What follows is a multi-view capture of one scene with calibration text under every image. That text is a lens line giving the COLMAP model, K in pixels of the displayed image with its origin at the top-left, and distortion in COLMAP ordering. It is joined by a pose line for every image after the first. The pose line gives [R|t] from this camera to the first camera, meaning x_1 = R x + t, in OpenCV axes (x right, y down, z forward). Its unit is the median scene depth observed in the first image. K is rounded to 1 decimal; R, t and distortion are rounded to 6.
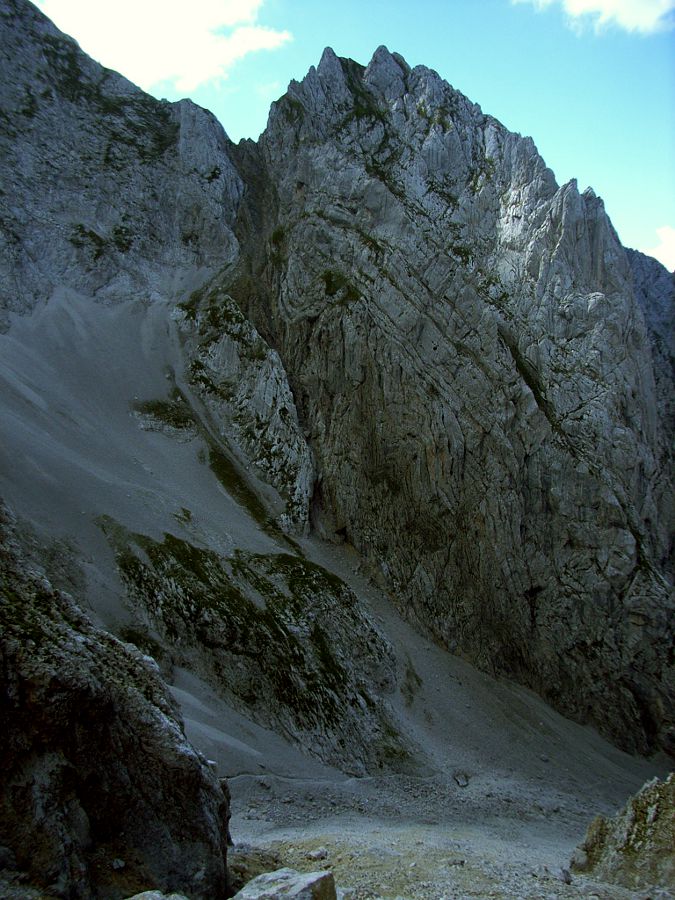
lens RADIAL K [[778.5, 0, 334.2], [0, 778.5, 486.6], [0, 0, 1]] dist [-0.122903, 0.094298]
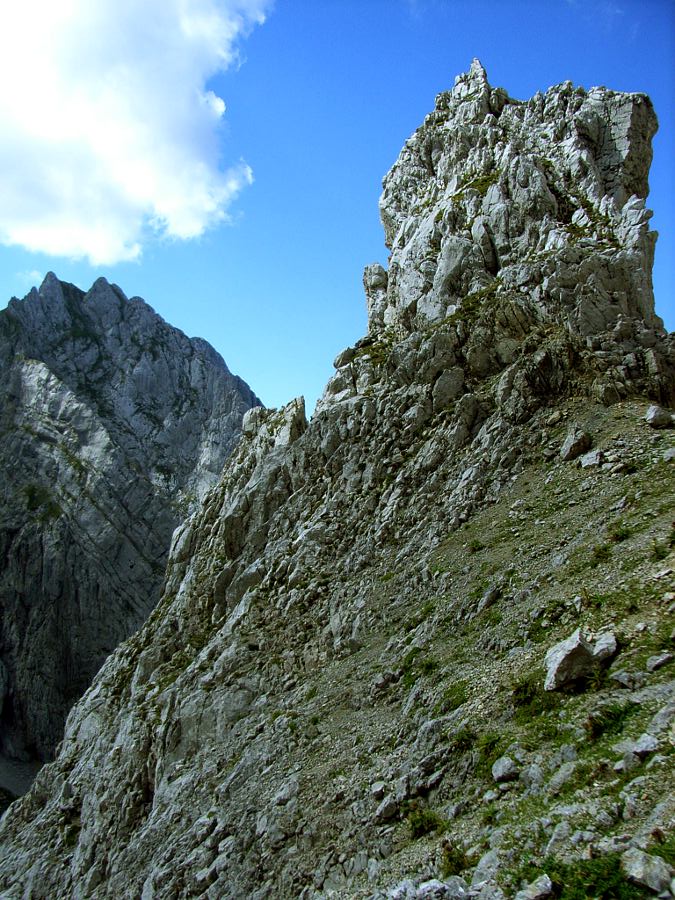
lens RADIAL K [[775.2, 0, 337.8], [0, 775.2, 491.0], [0, 0, 1]] dist [-0.121620, 0.066577]
pose [[0.933296, 0.059626, 0.354122, 0.014265], [0.024726, 0.973109, -0.229013, -0.029085], [-0.358255, 0.222493, 0.906725, -0.072198]]
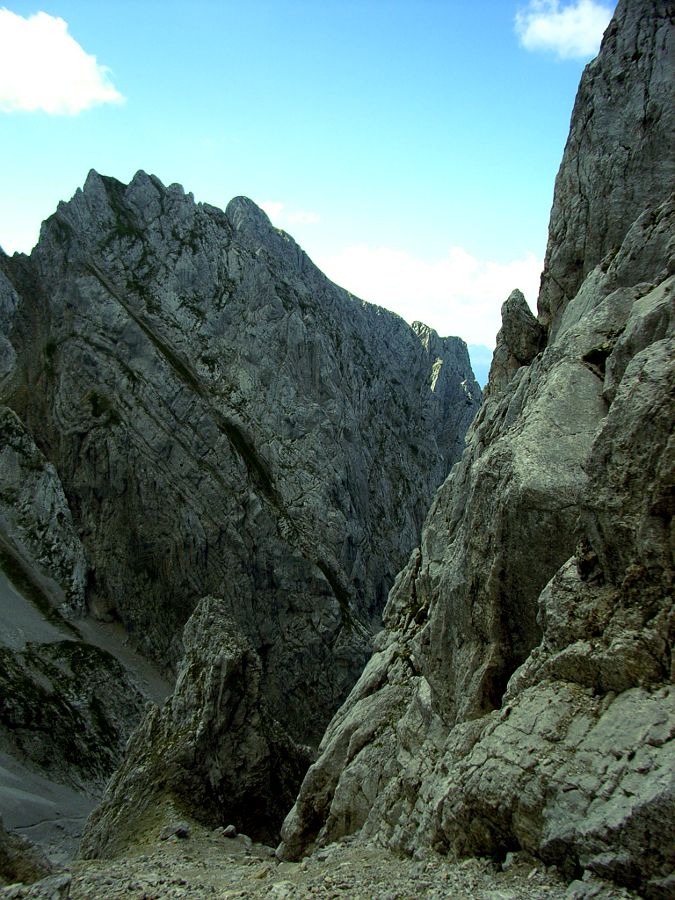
lens RADIAL K [[775.2, 0, 337.8], [0, 775.2, 491.0], [0, 0, 1]] dist [-0.121620, 0.066577]
pose [[0.961228, -0.035732, 0.273430, 0.026634], [0.033505, 0.999356, 0.012813, -0.131760], [-0.273712, -0.003155, 0.961807, -0.270286]]
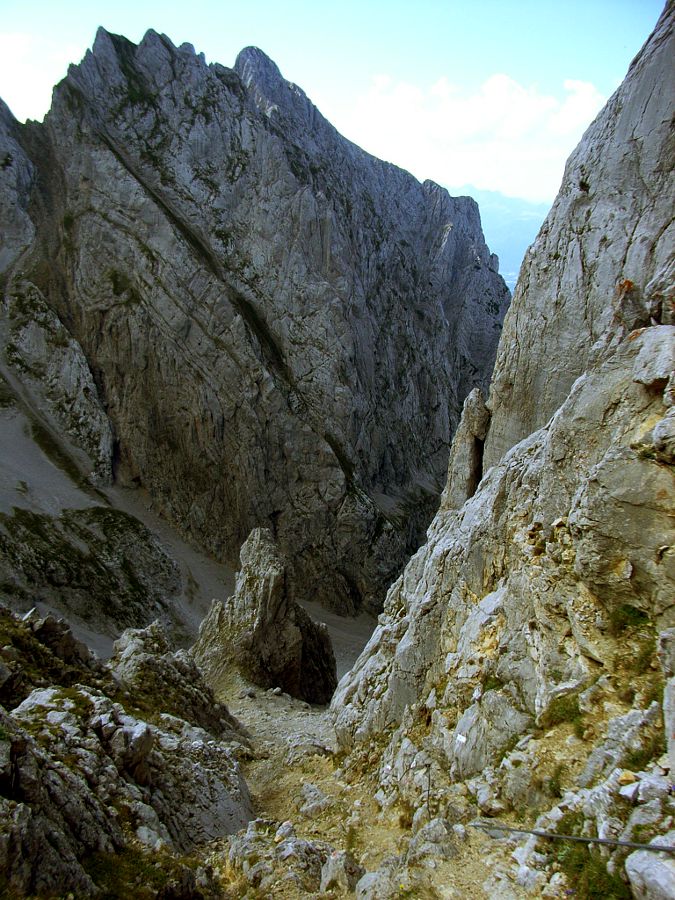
lens RADIAL K [[778.5, 0, 334.2], [0, 778.5, 486.6], [0, 0, 1]] dist [-0.122903, 0.094298]
pose [[0.964611, -0.062754, 0.256101, -0.003635], [0.010587, 0.979700, 0.200189, -0.185791], [-0.263465, -0.190393, 0.945694, -0.358141]]
